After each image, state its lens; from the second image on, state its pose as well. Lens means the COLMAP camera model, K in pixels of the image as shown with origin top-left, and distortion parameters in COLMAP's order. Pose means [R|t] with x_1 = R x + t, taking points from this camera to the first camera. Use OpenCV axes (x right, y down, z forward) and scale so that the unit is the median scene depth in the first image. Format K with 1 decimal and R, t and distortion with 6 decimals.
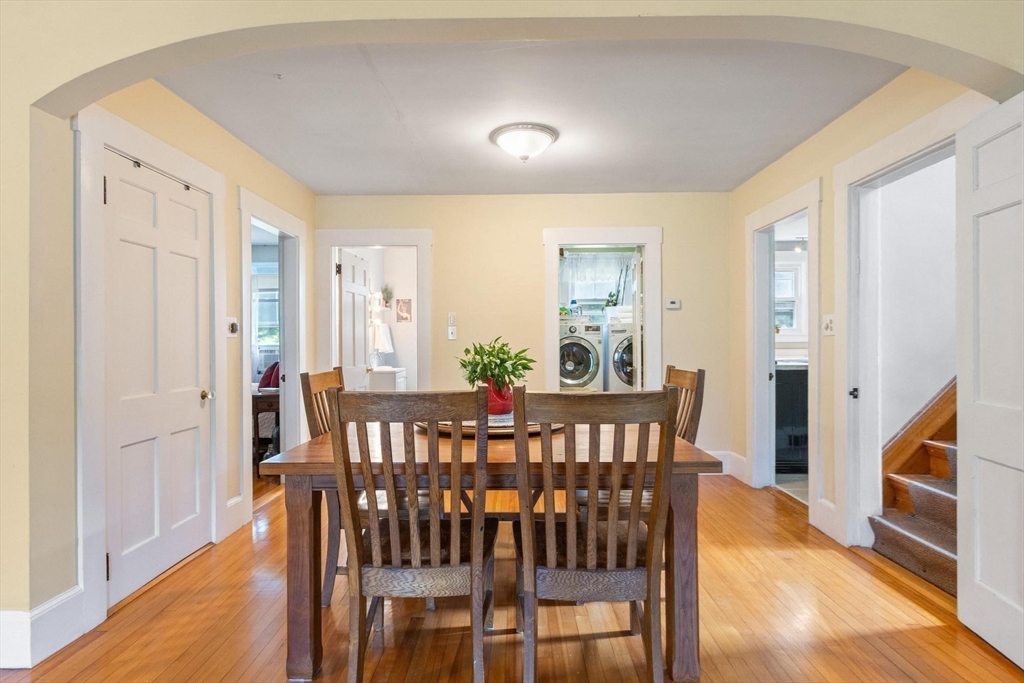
lens RADIAL K [[531.1, 0, 512.5], [0, 531.1, 340.0], [0, 0, 1]] dist [0.002290, -0.000908]
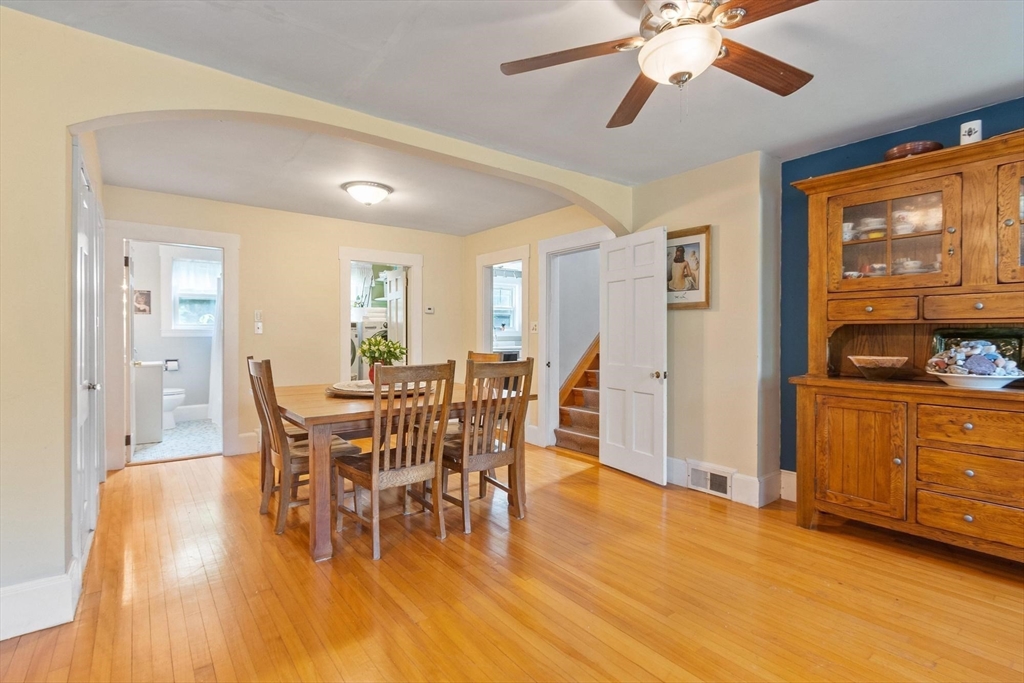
lens RADIAL K [[486.0, 0, 509.7], [0, 486.0, 344.2], [0, 0, 1]] dist [-0.004737, 0.000128]
pose [[0.785360, -0.005525, 0.619015, -0.489092], [-0.008347, 0.999775, 0.019515, -0.003692], [-0.618983, -0.020493, 0.785137, -0.240369]]
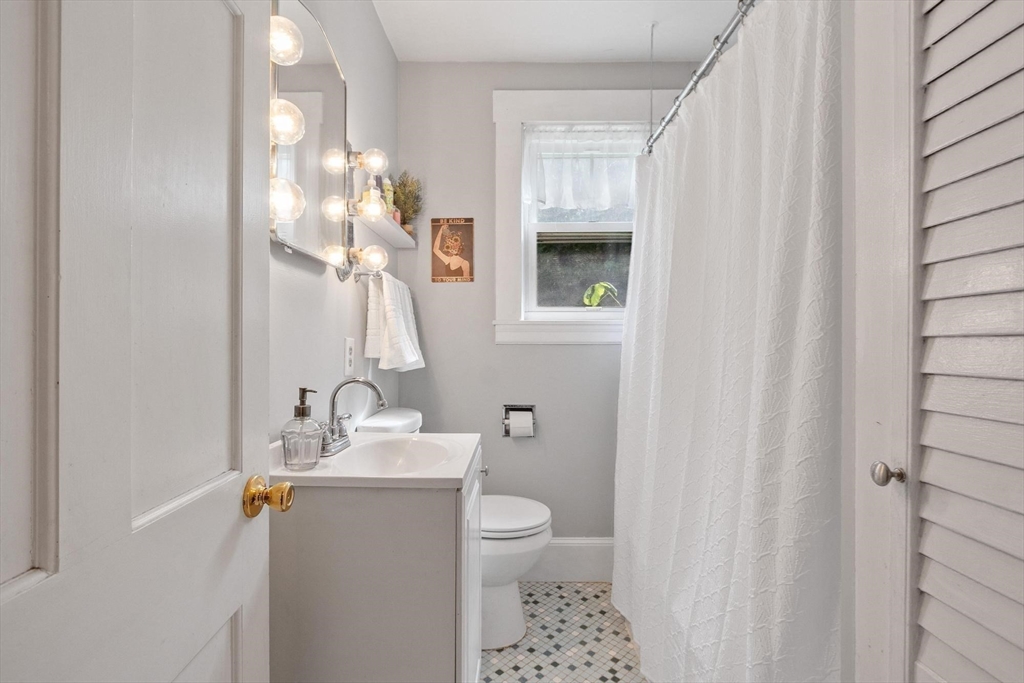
lens RADIAL K [[486.0, 0, 511.1], [0, 486.0, 339.1], [0, 0, 1]] dist [-0.004737, 0.000128]
pose [[0.999991, -0.000041, -0.004330, -0.356546], [0.000068, 0.999981, 0.006229, 0.006423], [0.004330, -0.006229, 0.999971, 1.466042]]
